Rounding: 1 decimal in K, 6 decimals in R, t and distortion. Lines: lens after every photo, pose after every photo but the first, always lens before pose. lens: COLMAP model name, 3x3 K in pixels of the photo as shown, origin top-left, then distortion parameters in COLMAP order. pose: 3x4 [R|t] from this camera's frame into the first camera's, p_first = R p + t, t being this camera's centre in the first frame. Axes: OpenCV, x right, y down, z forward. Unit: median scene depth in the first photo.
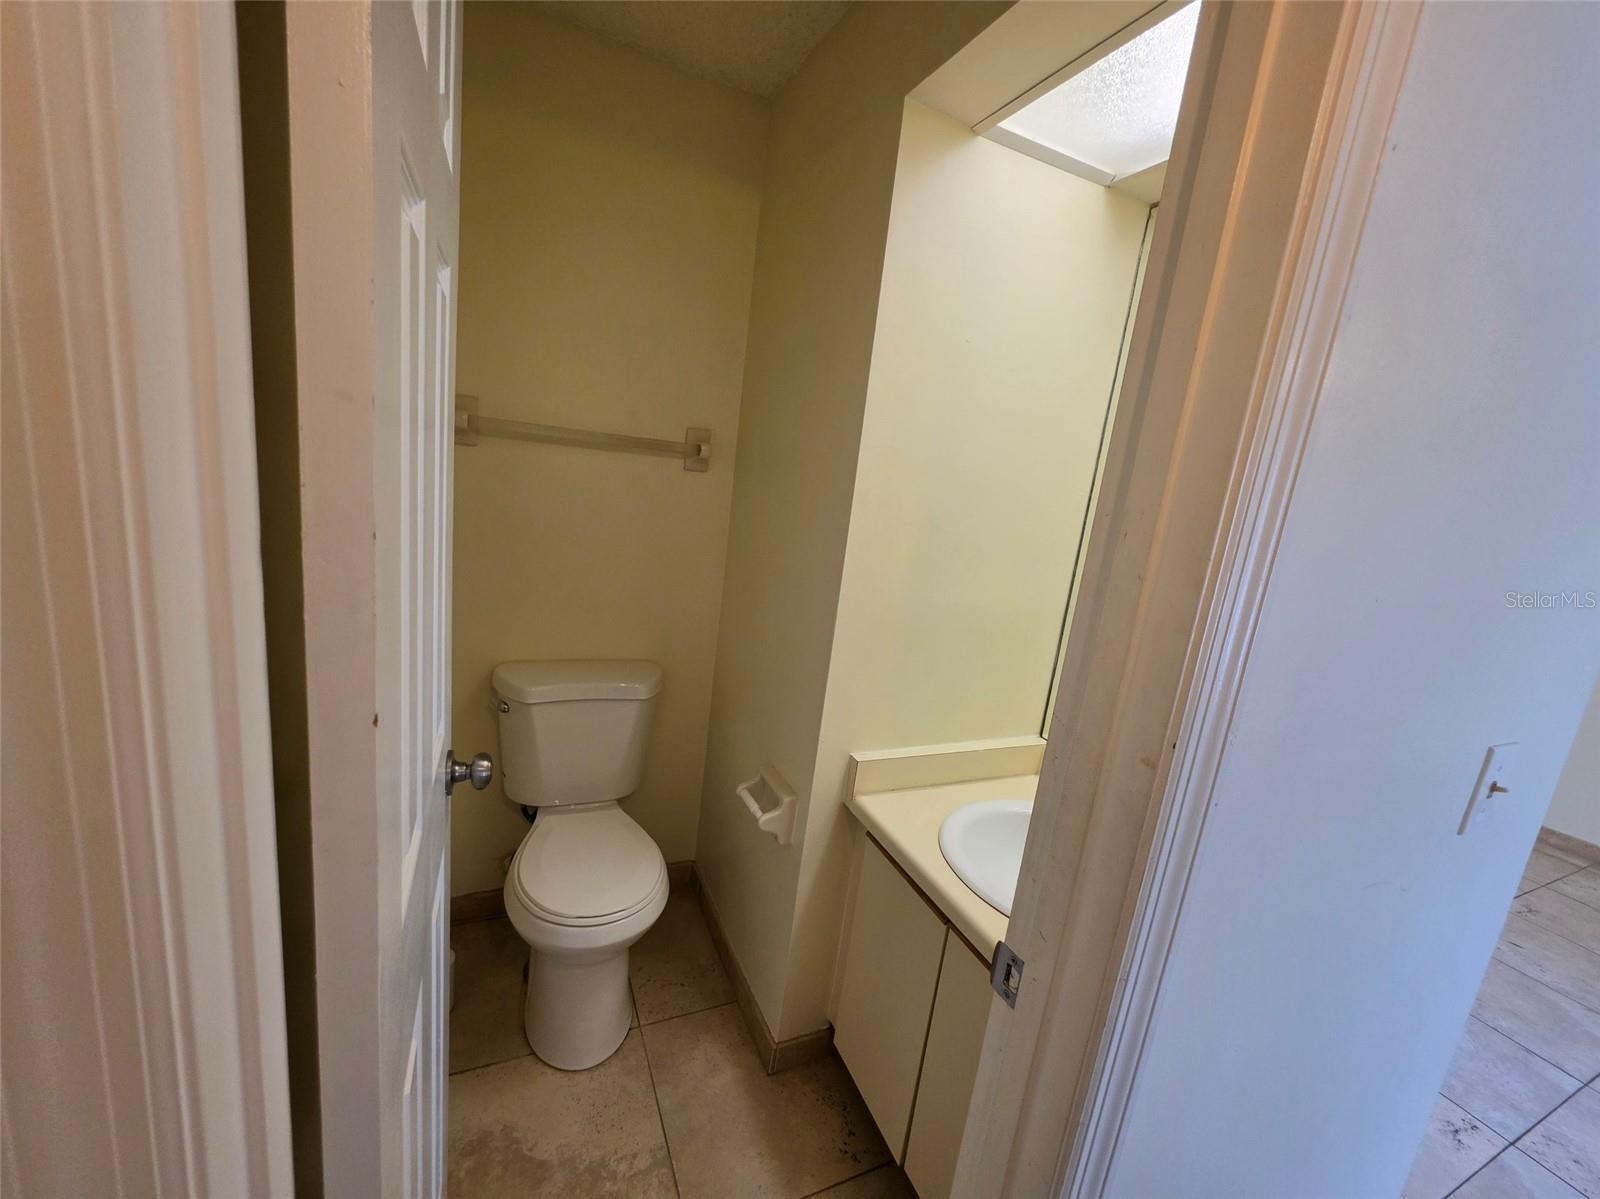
lens RADIAL K [[642.1, 0, 800.5], [0, 642.1, 599.0], [0, 0, 1]] dist [-0.003260, -0.000141]
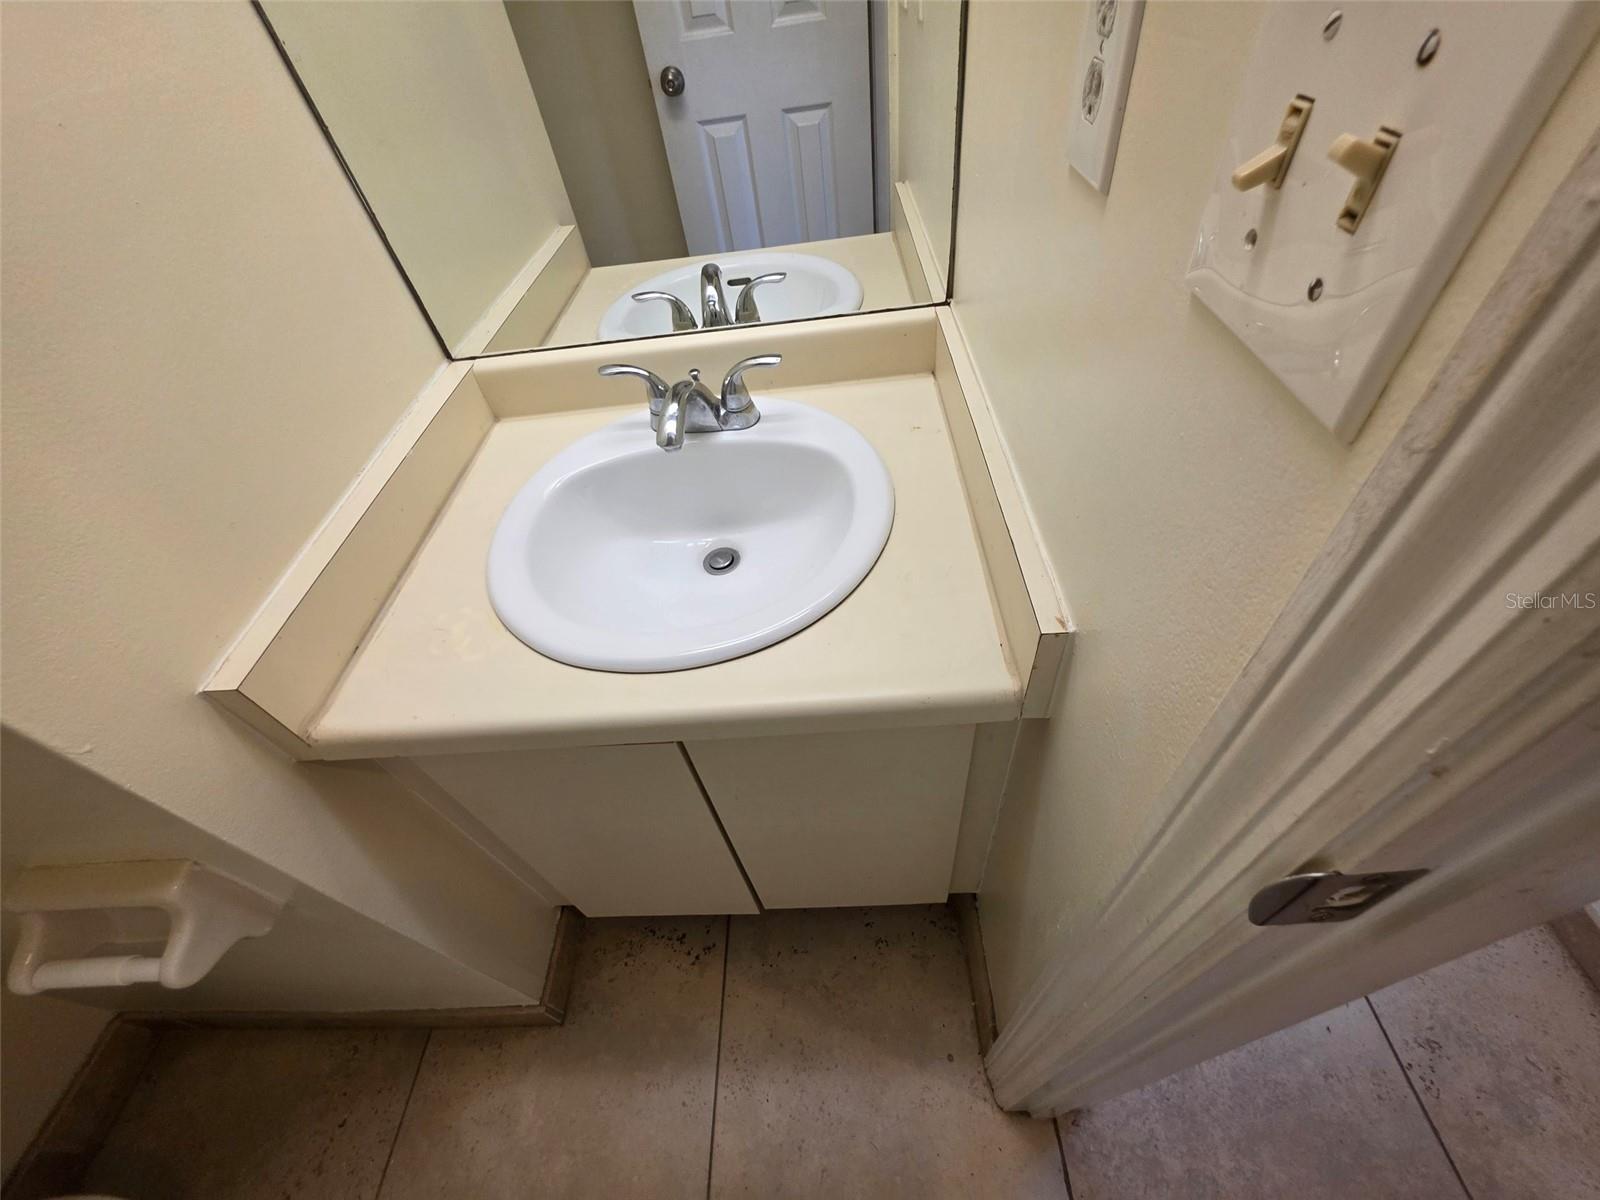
lens RADIAL K [[642.1, 0, 801.0], [0, 642.1, 601.2], [0, 0, 1]] dist [-0.003260, -0.000141]
pose [[0.392405, -0.779012, 0.489038, 0.072044], [0.341946, 0.617130, 0.708677, 0.064166], [-0.853868, -0.110864, 0.508545, 0.502342]]
